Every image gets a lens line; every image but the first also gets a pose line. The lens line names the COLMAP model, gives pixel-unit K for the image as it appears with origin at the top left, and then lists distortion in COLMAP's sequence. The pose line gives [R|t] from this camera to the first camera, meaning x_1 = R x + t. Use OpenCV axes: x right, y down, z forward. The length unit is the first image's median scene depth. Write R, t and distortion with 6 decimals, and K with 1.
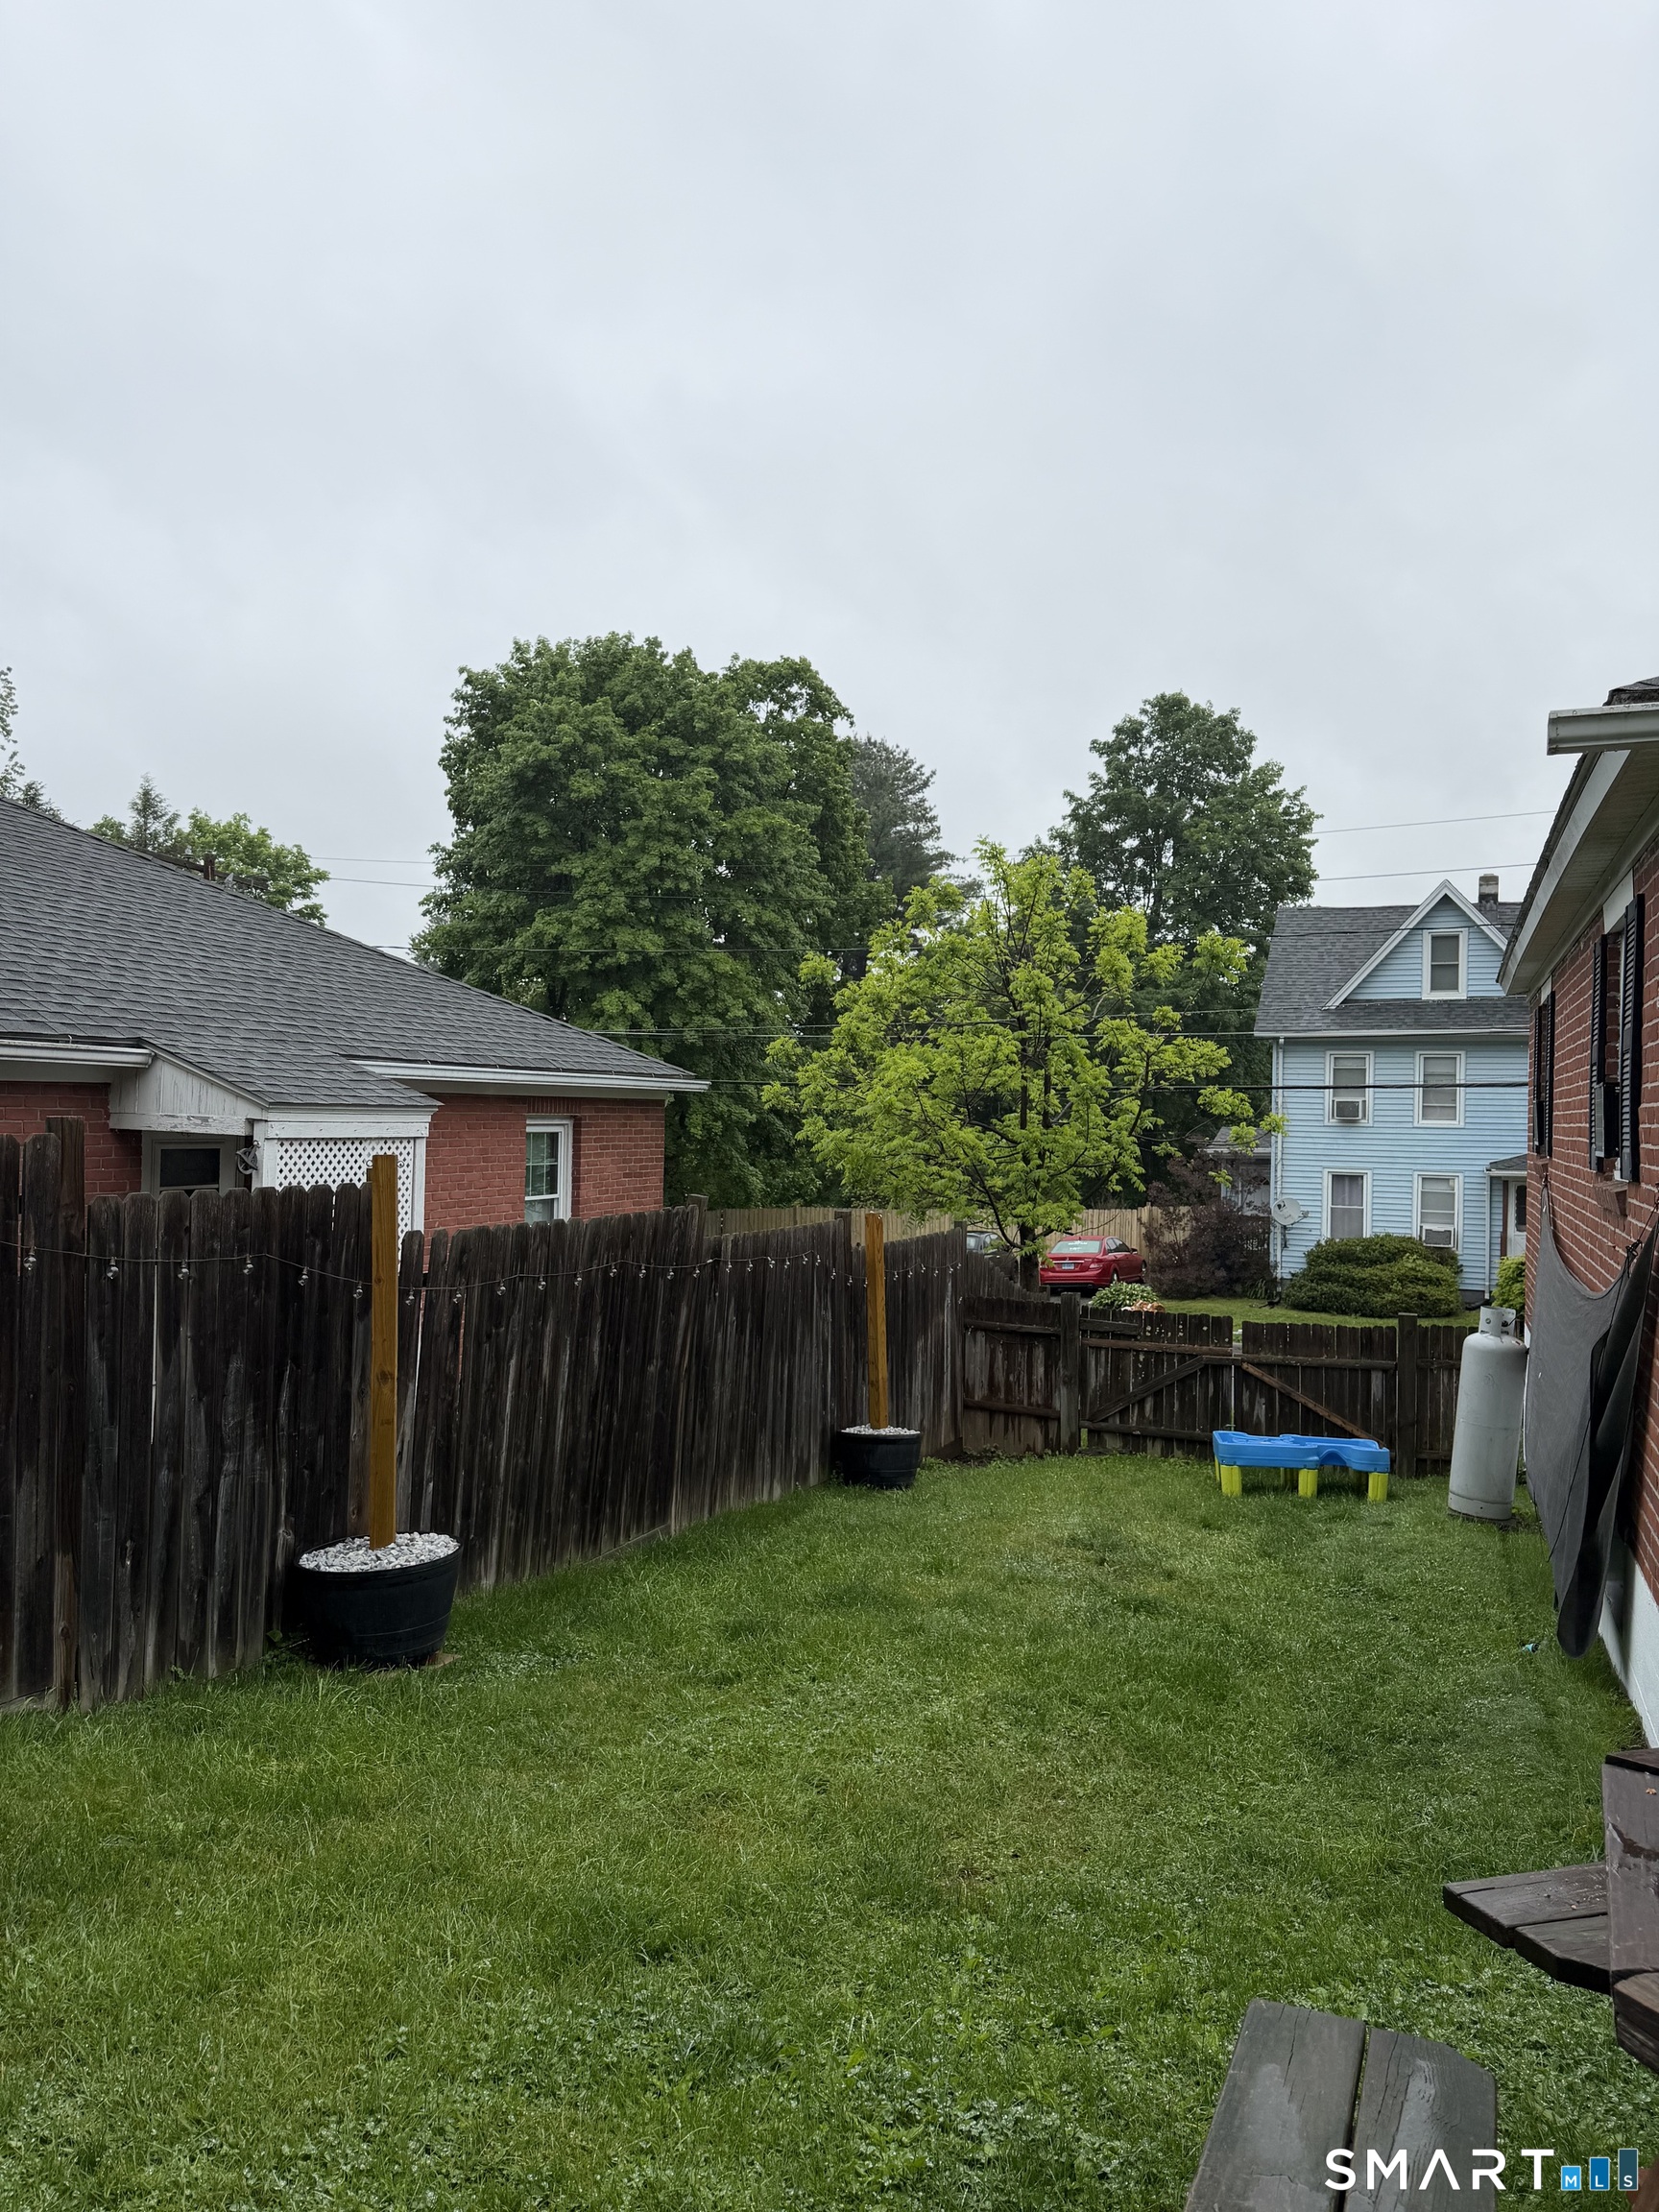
lens RADIAL K [[1558.1, 0, 823.5], [0, 1558.1, 1108.1], [0, 0, 1]] dist [-0.006273, -0.001373]
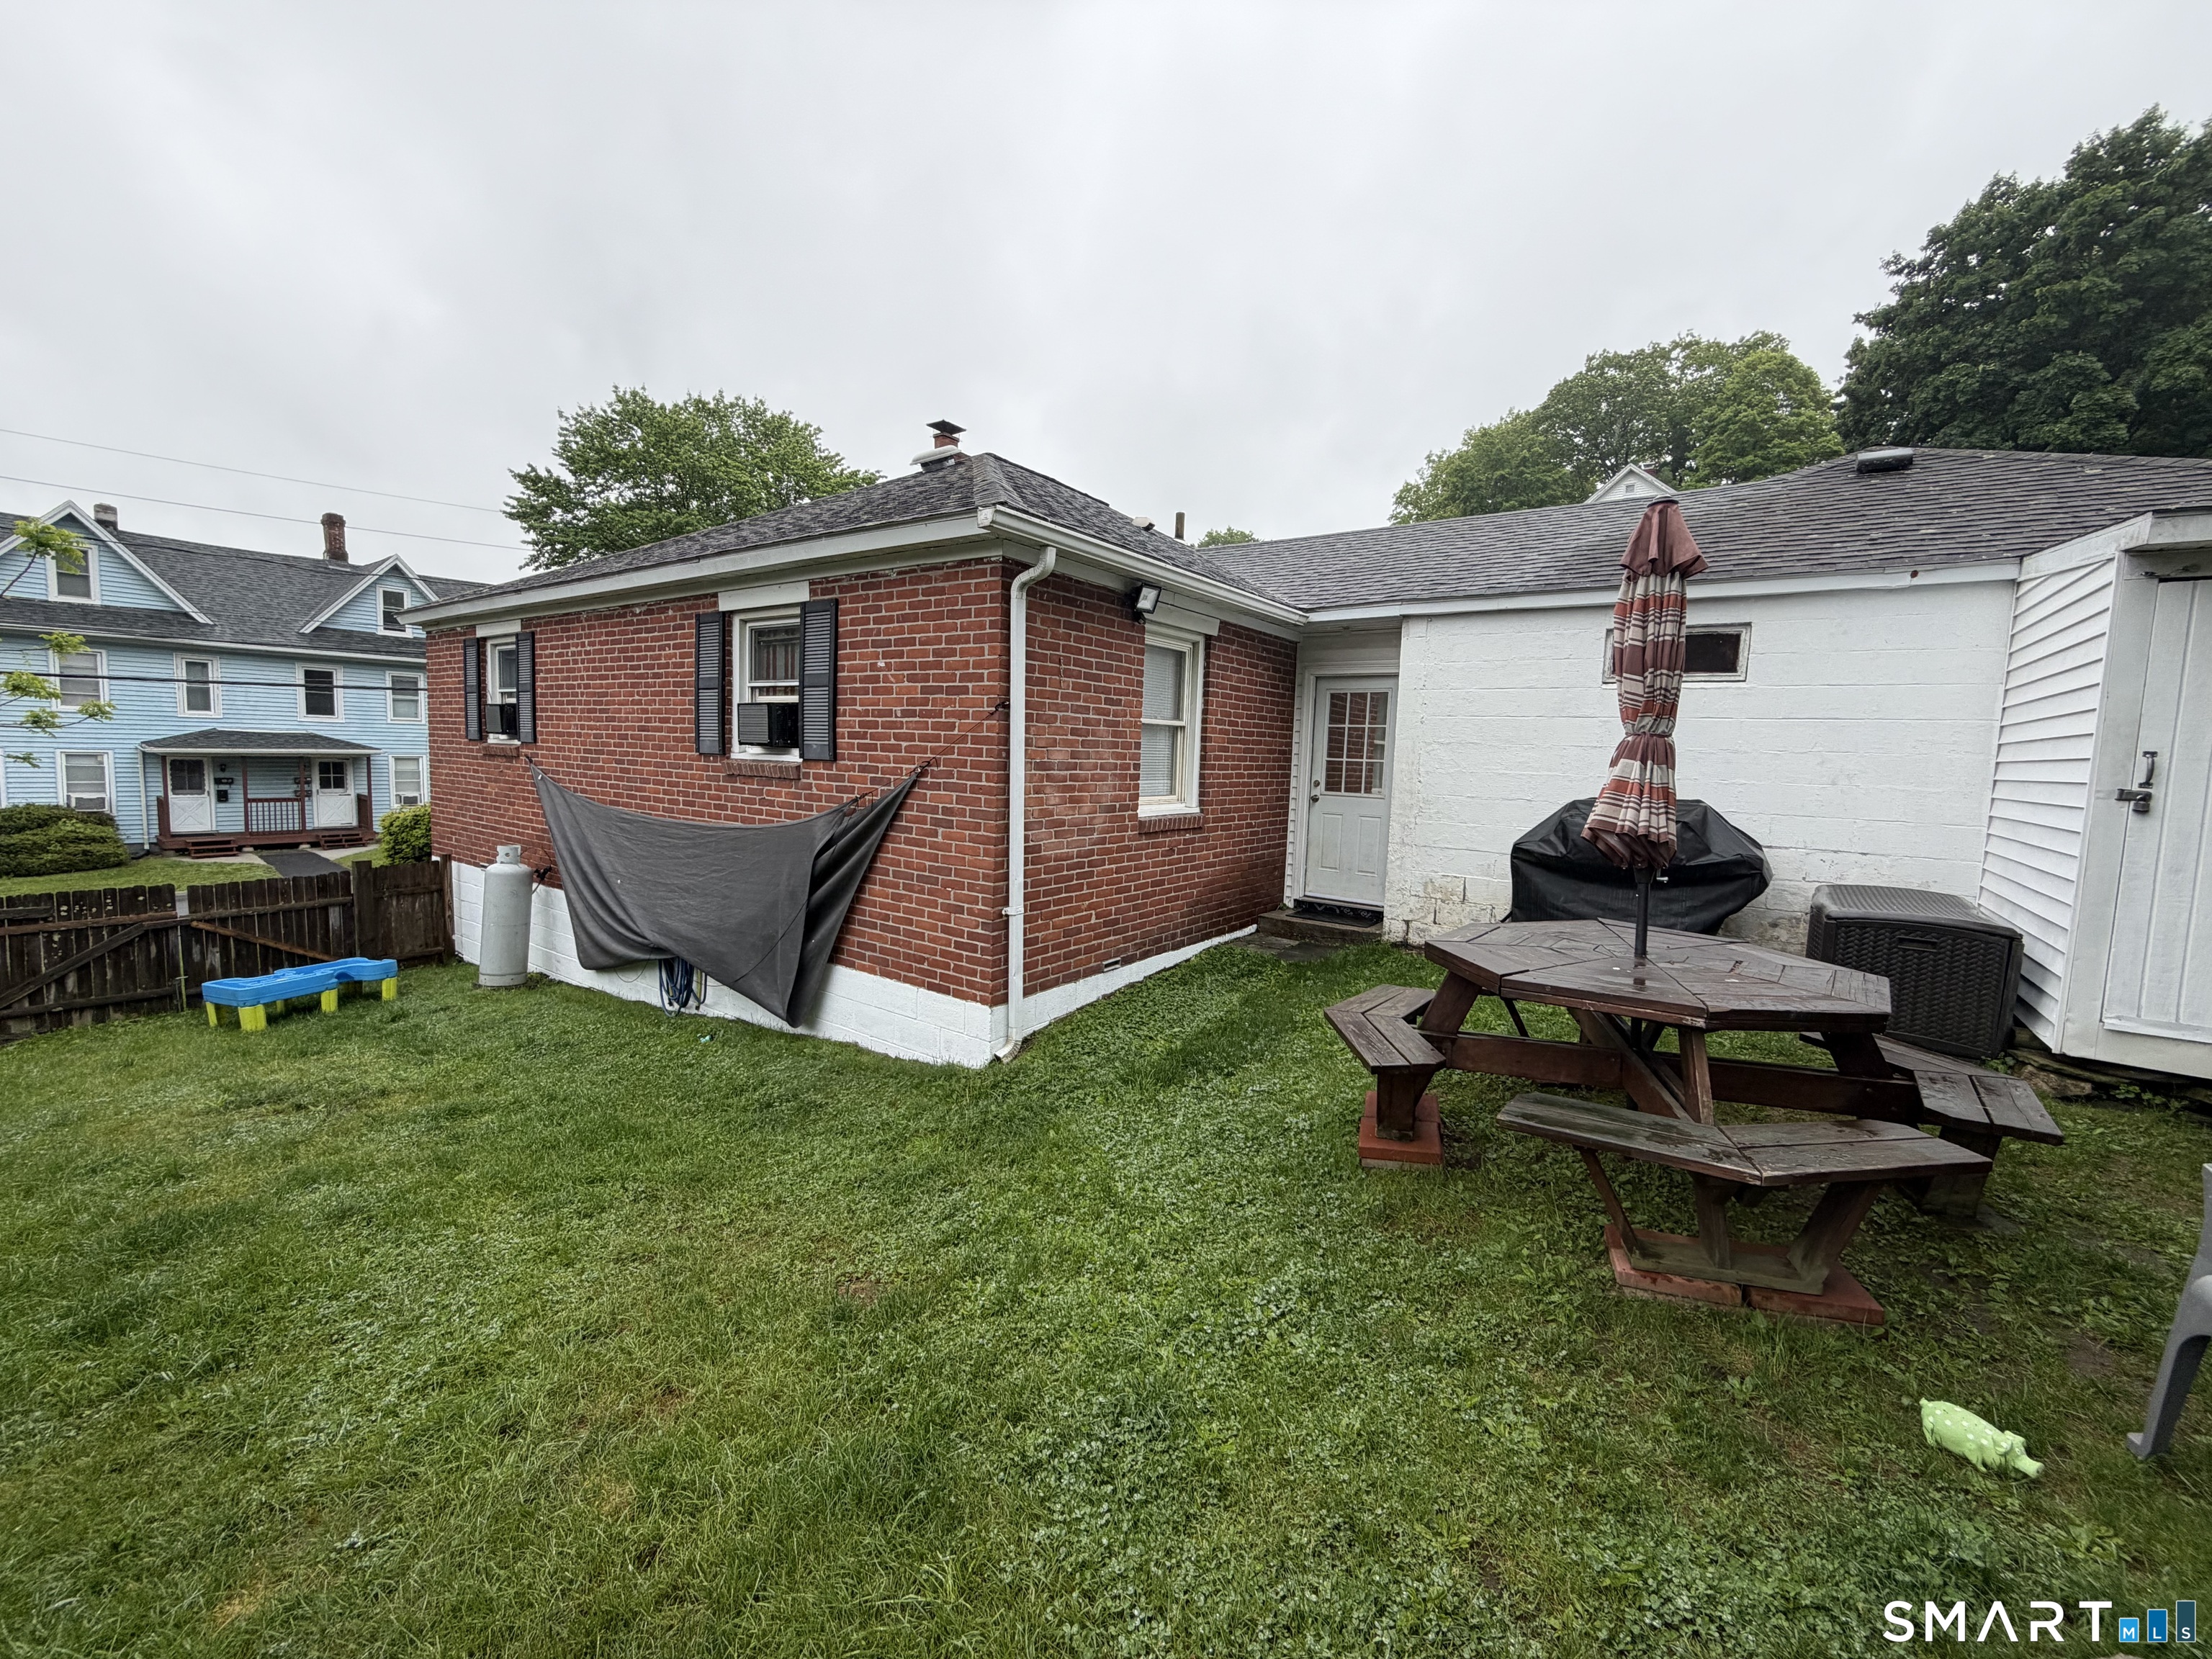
lens RADIAL K [[878.9, 0, 1097.3], [0, 878.9, 824.1], [0, 0, 1]] dist [0.001210, 0.000337]
pose [[0.267580, -0.097186, 0.958622, -0.165888], [-0.030336, 0.993557, 0.109196, 0.000444], [-0.963058, -0.058300, 0.262908, 0.186718]]
